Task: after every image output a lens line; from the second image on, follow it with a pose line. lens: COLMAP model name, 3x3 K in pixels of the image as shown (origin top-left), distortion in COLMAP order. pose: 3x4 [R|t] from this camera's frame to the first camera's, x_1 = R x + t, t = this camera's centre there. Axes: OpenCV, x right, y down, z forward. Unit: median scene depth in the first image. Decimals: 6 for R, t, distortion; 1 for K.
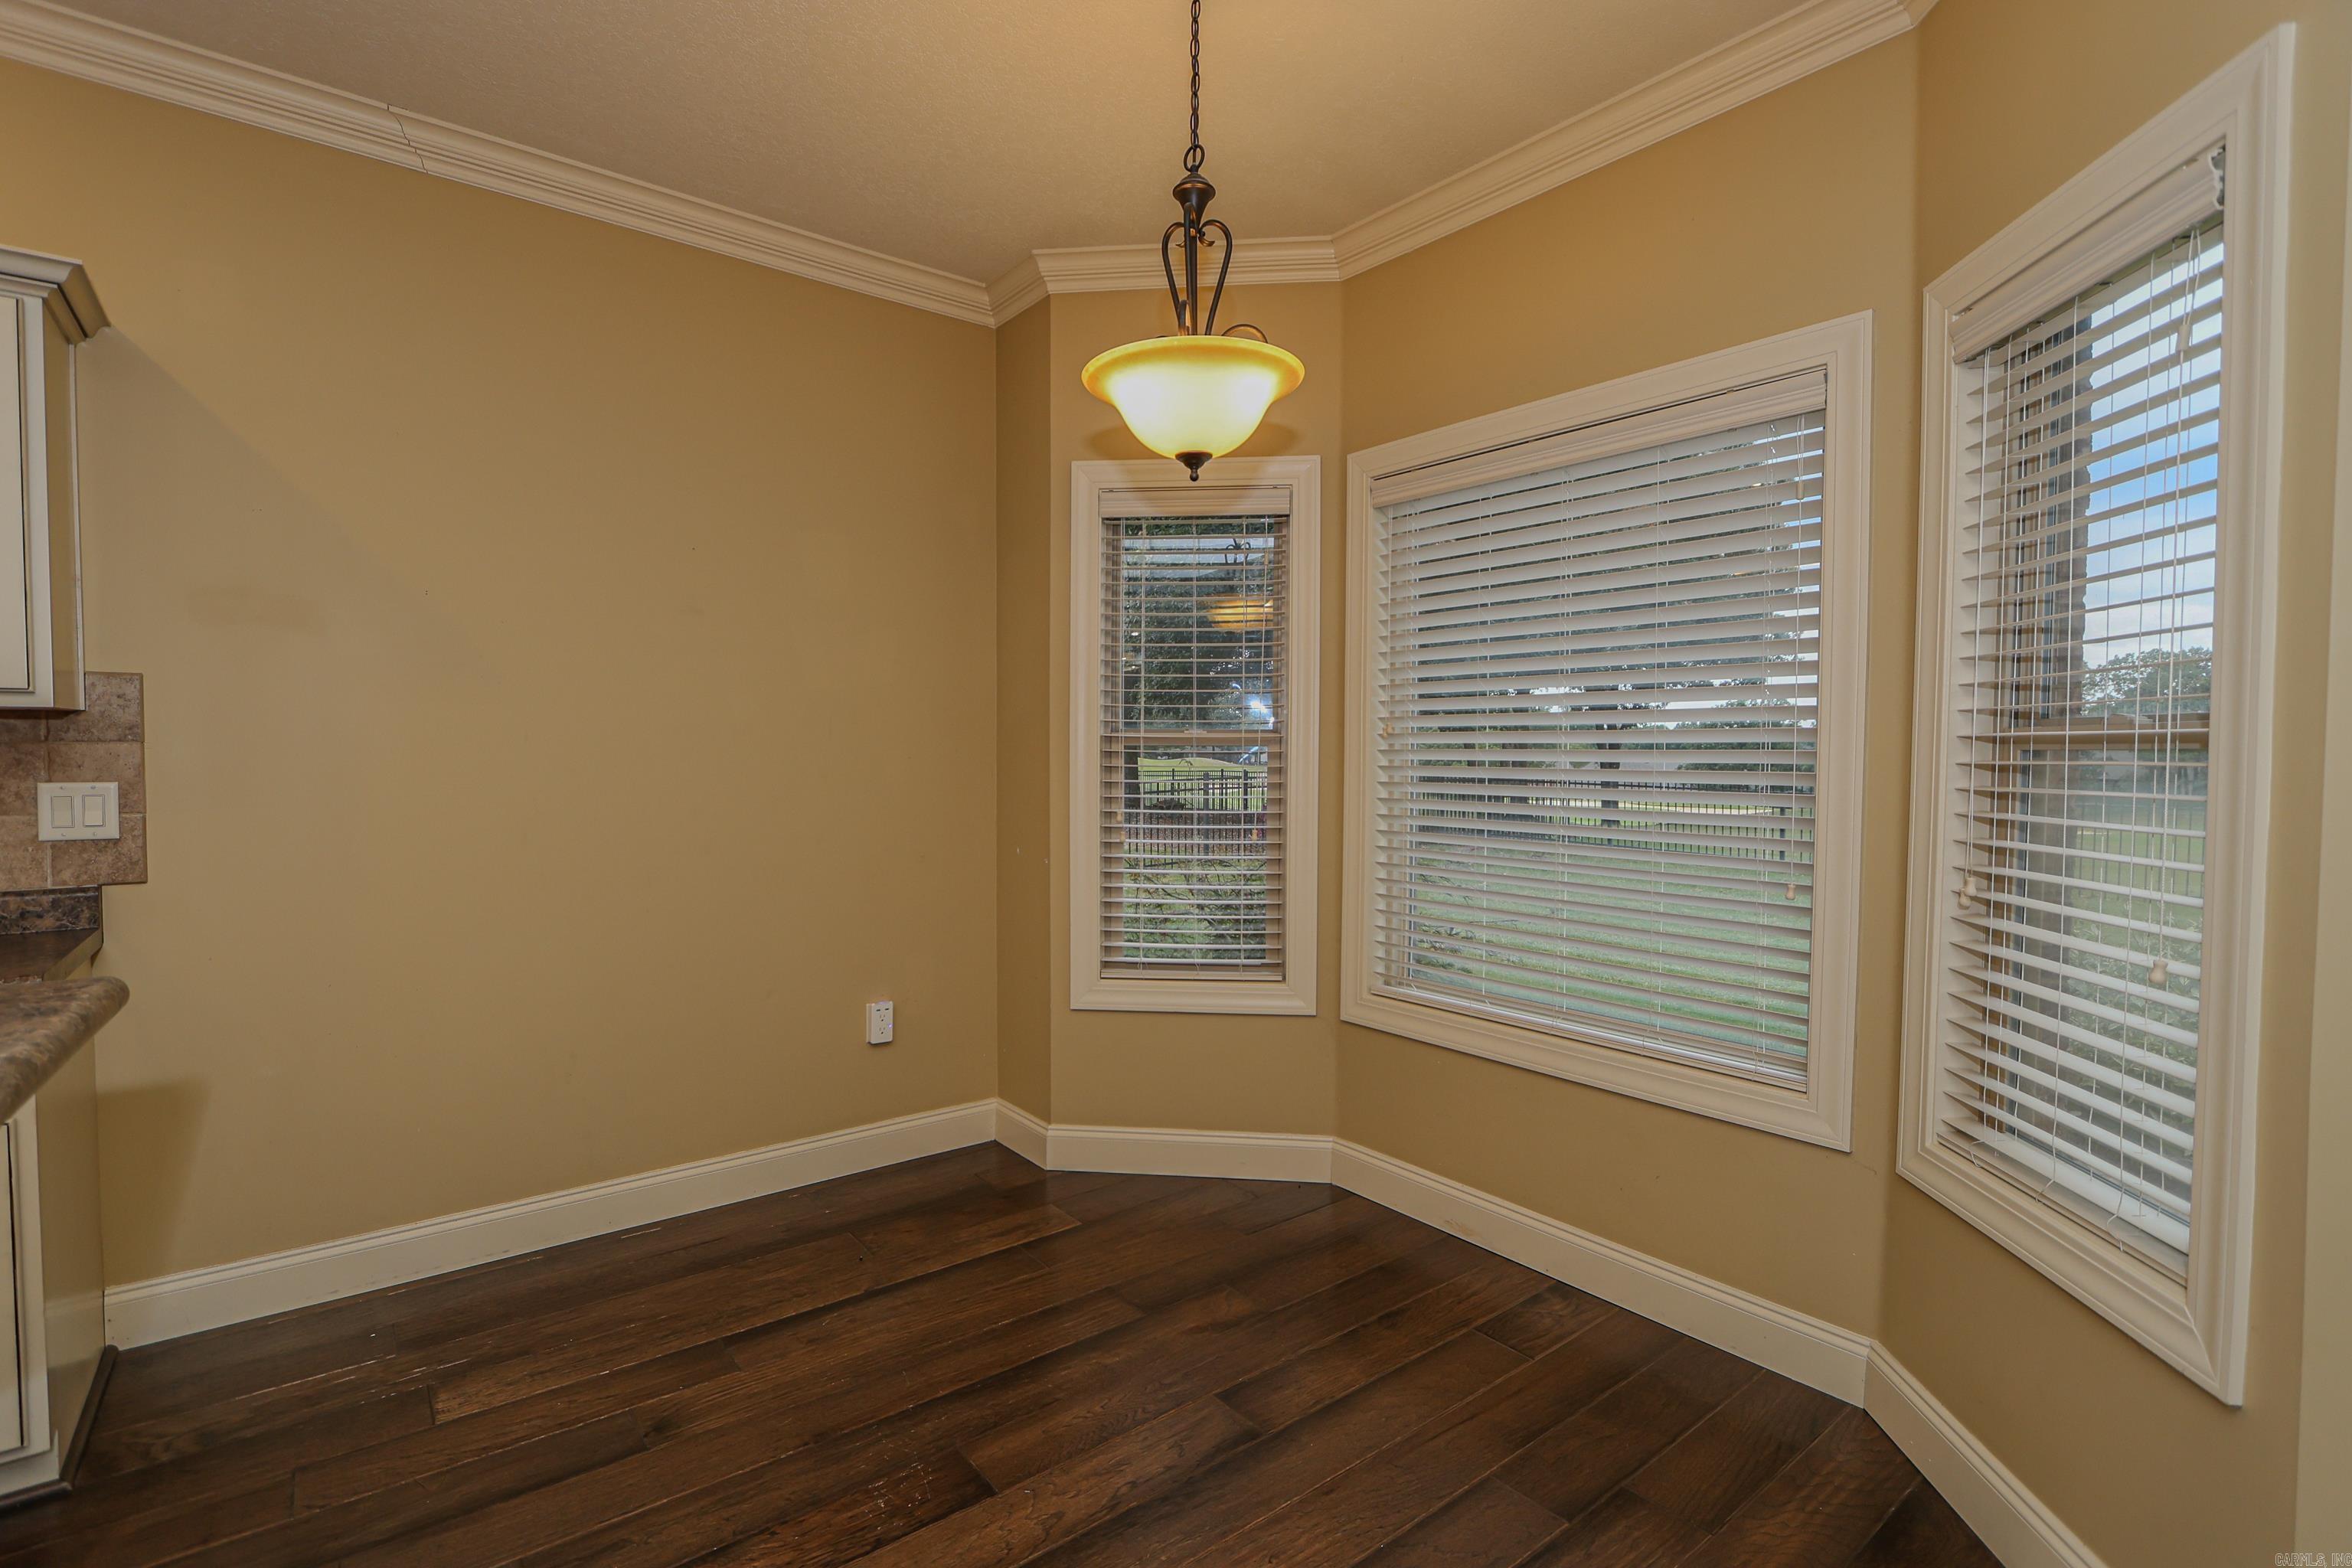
lens RADIAL K [[1079.9, 0, 1159.1], [0, 1079.9, 787.3], [0, 0, 1]] dist [-0.016506, 0.001925]
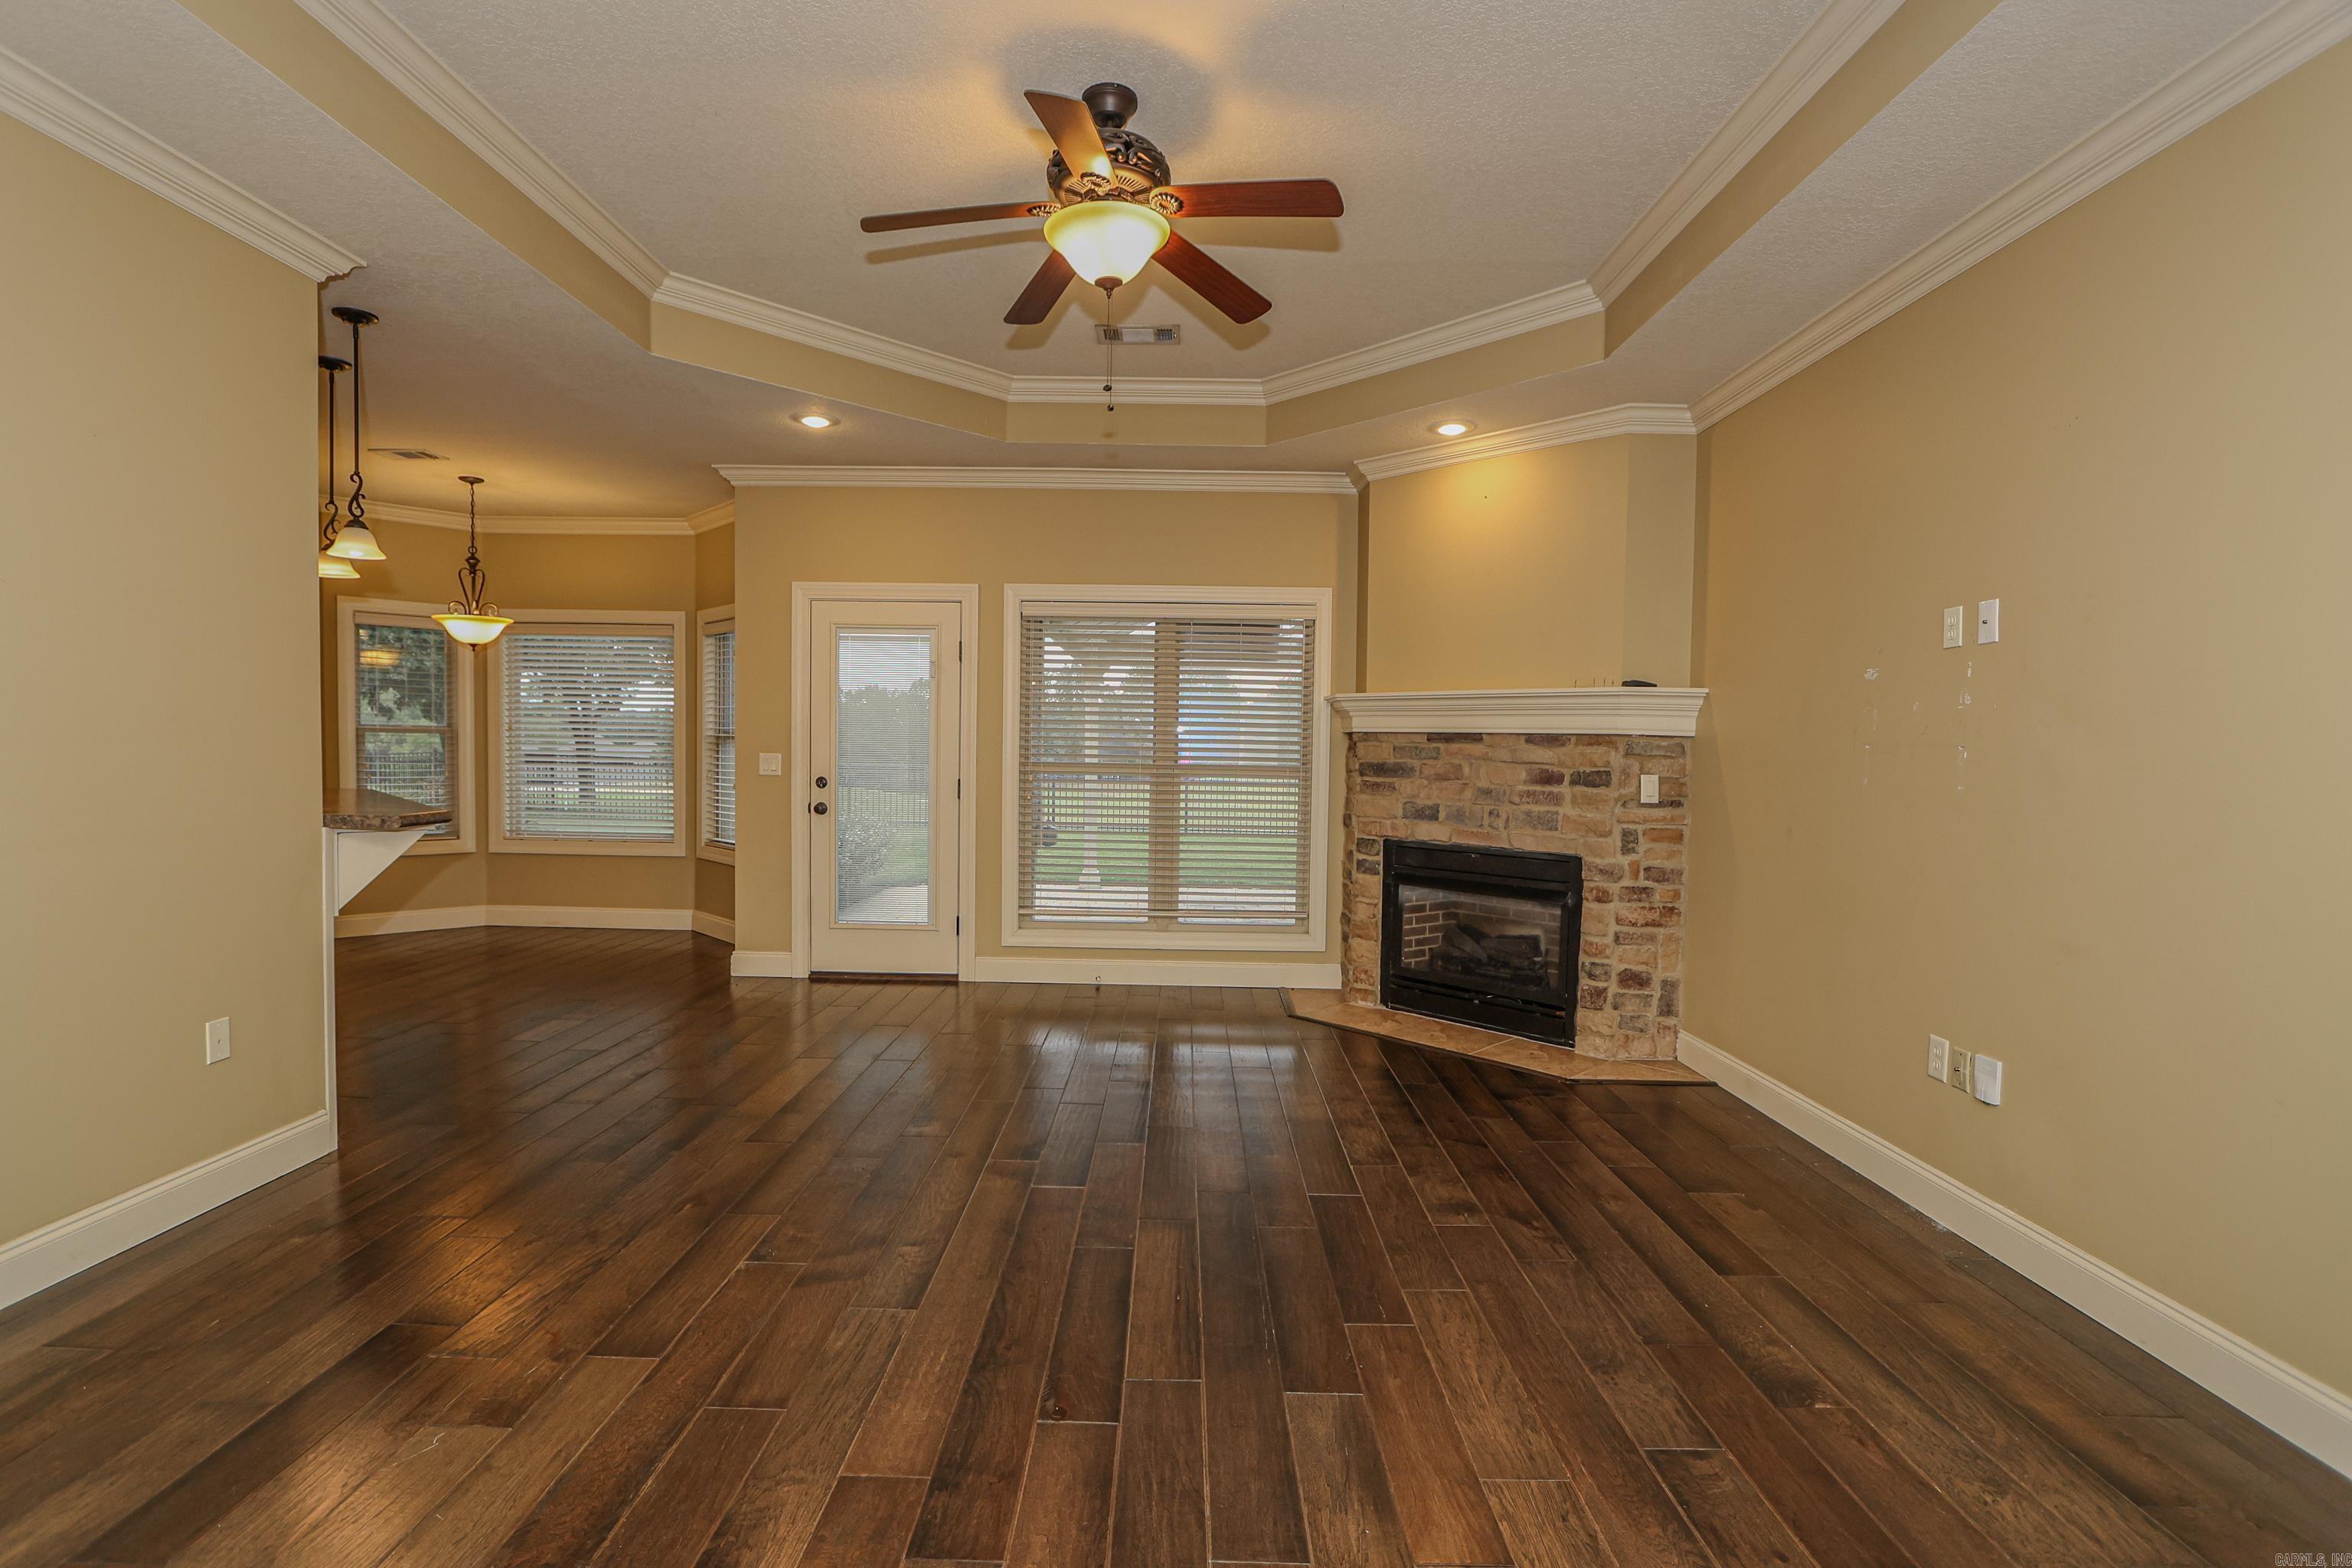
lens RADIAL K [[1079.9, 0, 1163.0], [0, 1079.9, 795.3], [0, 0, 1]] dist [-0.016506, 0.001925]
pose [[0.626558, -0.028315, 0.778860, -0.703459], [0.010806, 0.999559, 0.027646, 0.043464], [-0.779300, -0.008905, 0.626588, -1.540591]]
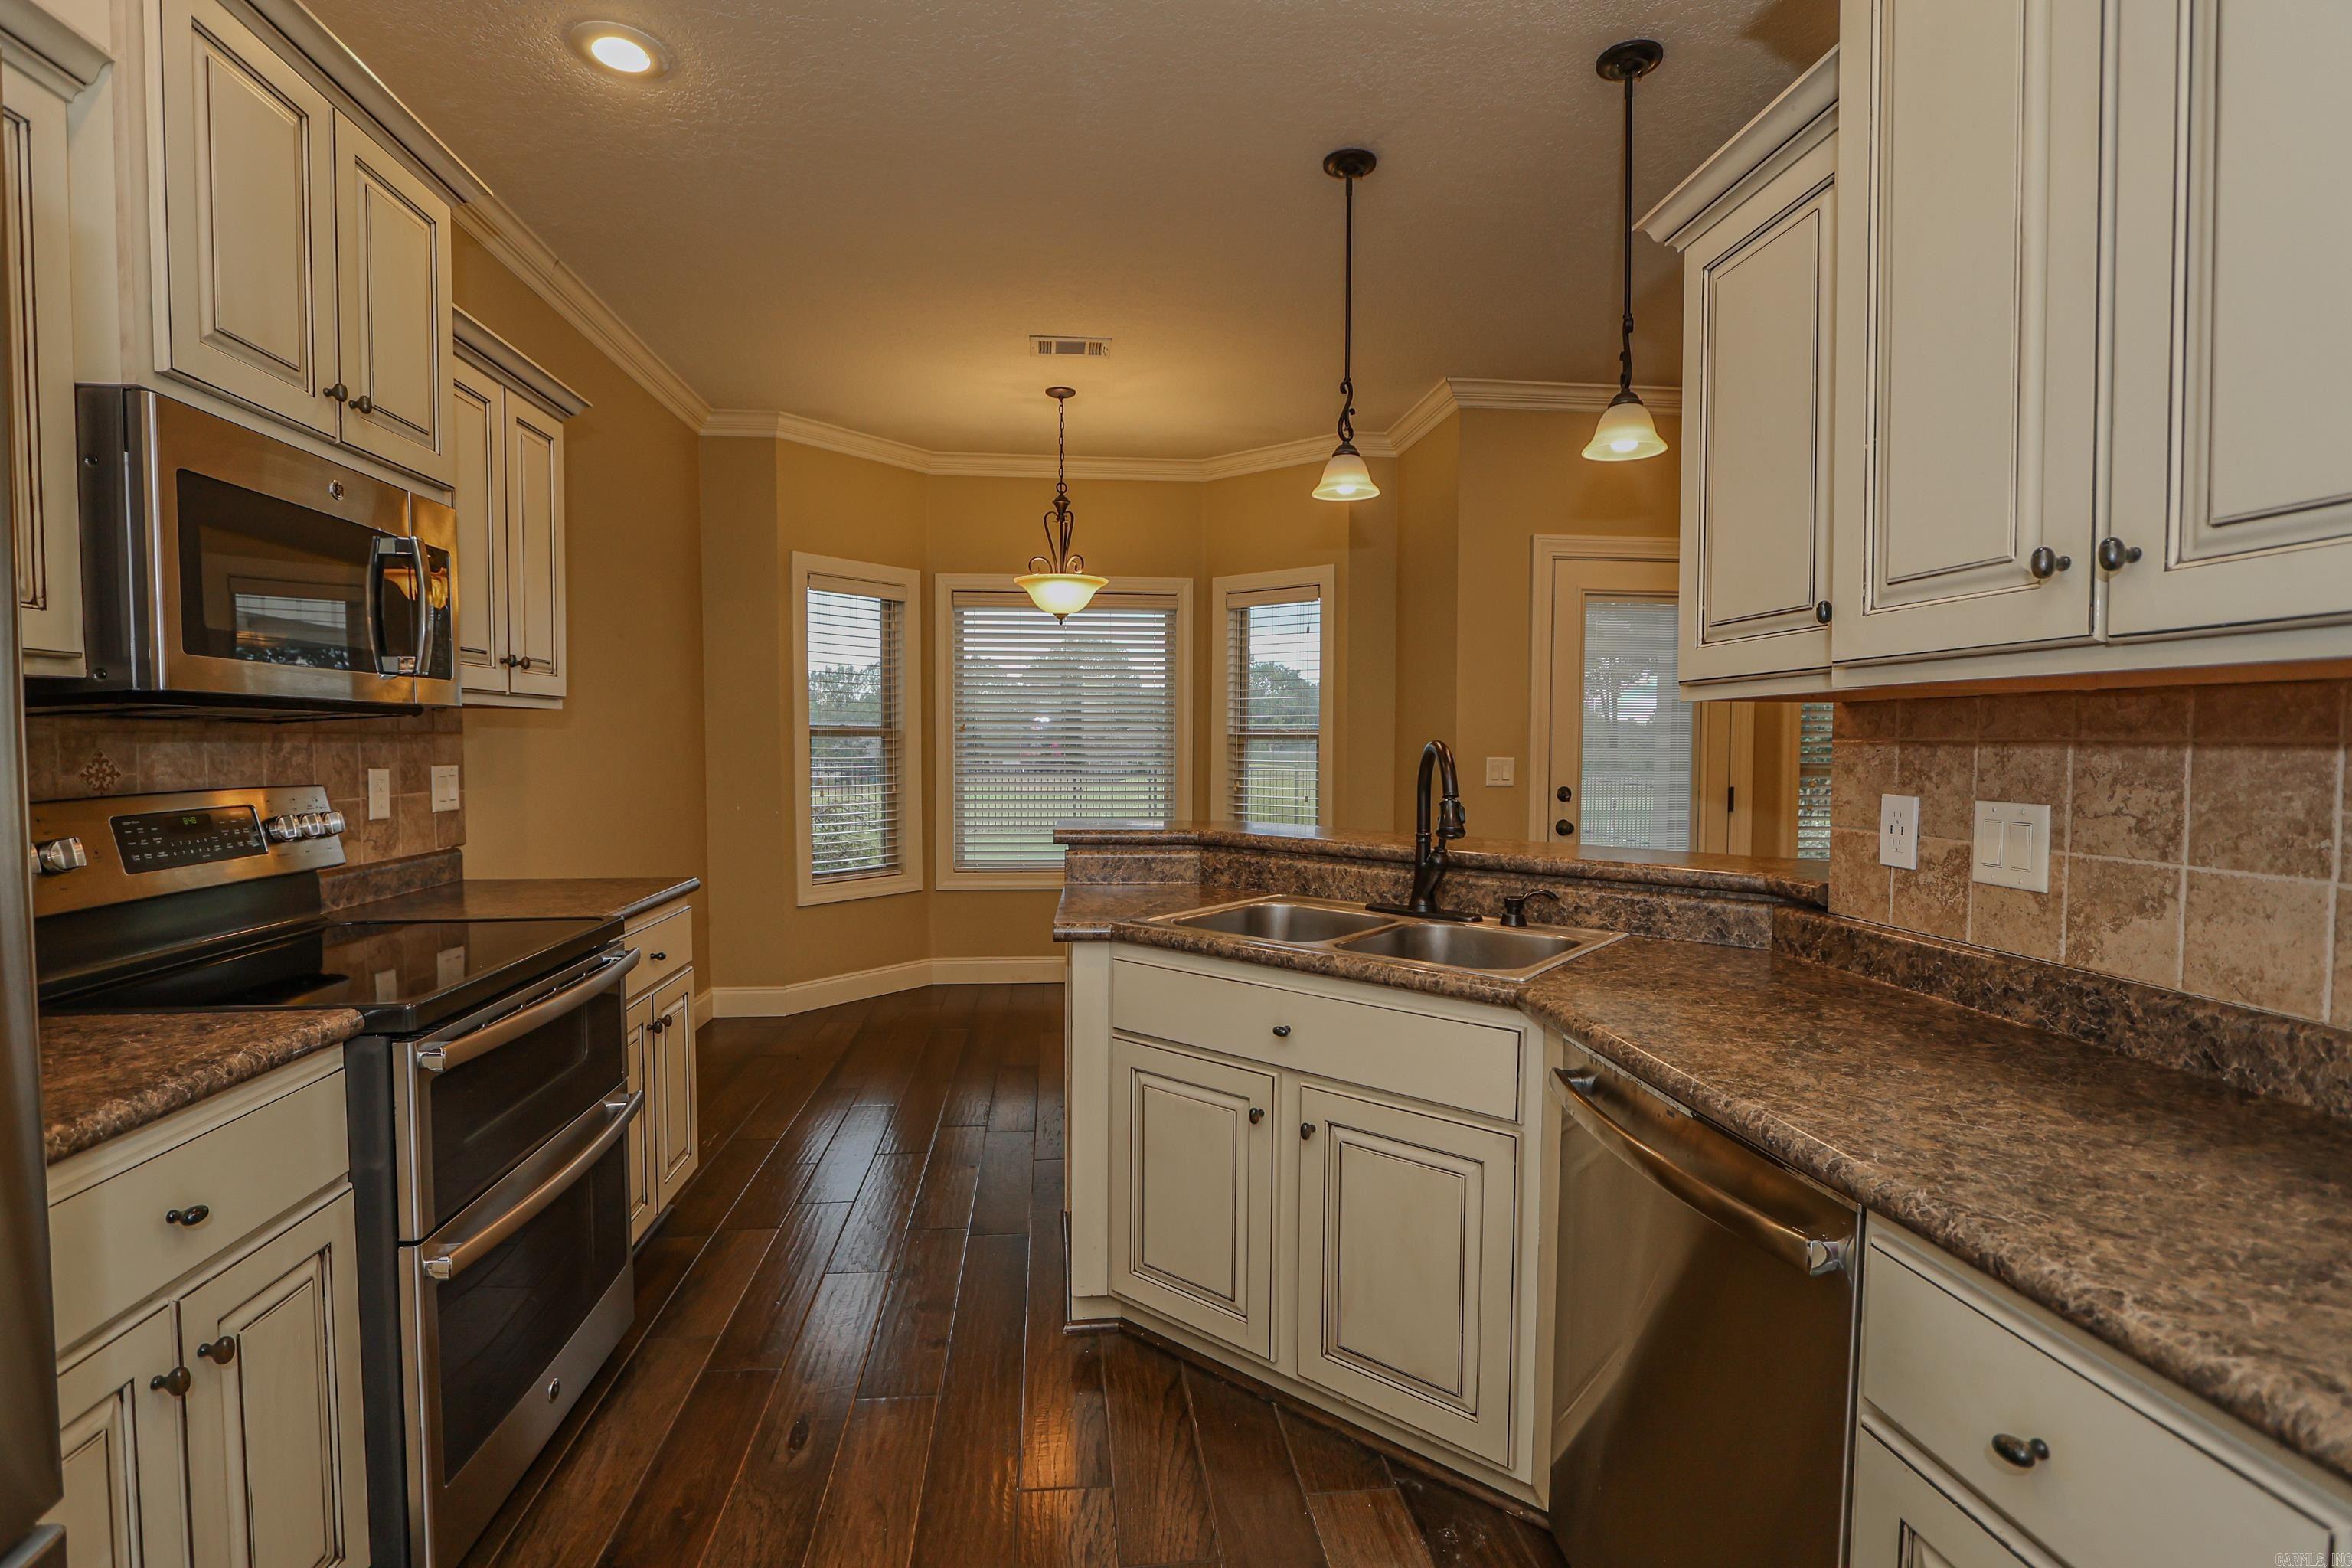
lens RADIAL K [[1079.9, 0, 1162.5], [0, 1079.9, 784.0], [0, 0, 1]] dist [-0.016506, 0.001925]
pose [[0.539874, -0.034264, 0.841048, -1.106623], [0.024312, 0.999389, 0.025108, 0.004644], [-0.841395, 0.006893, 0.540377, -0.270557]]
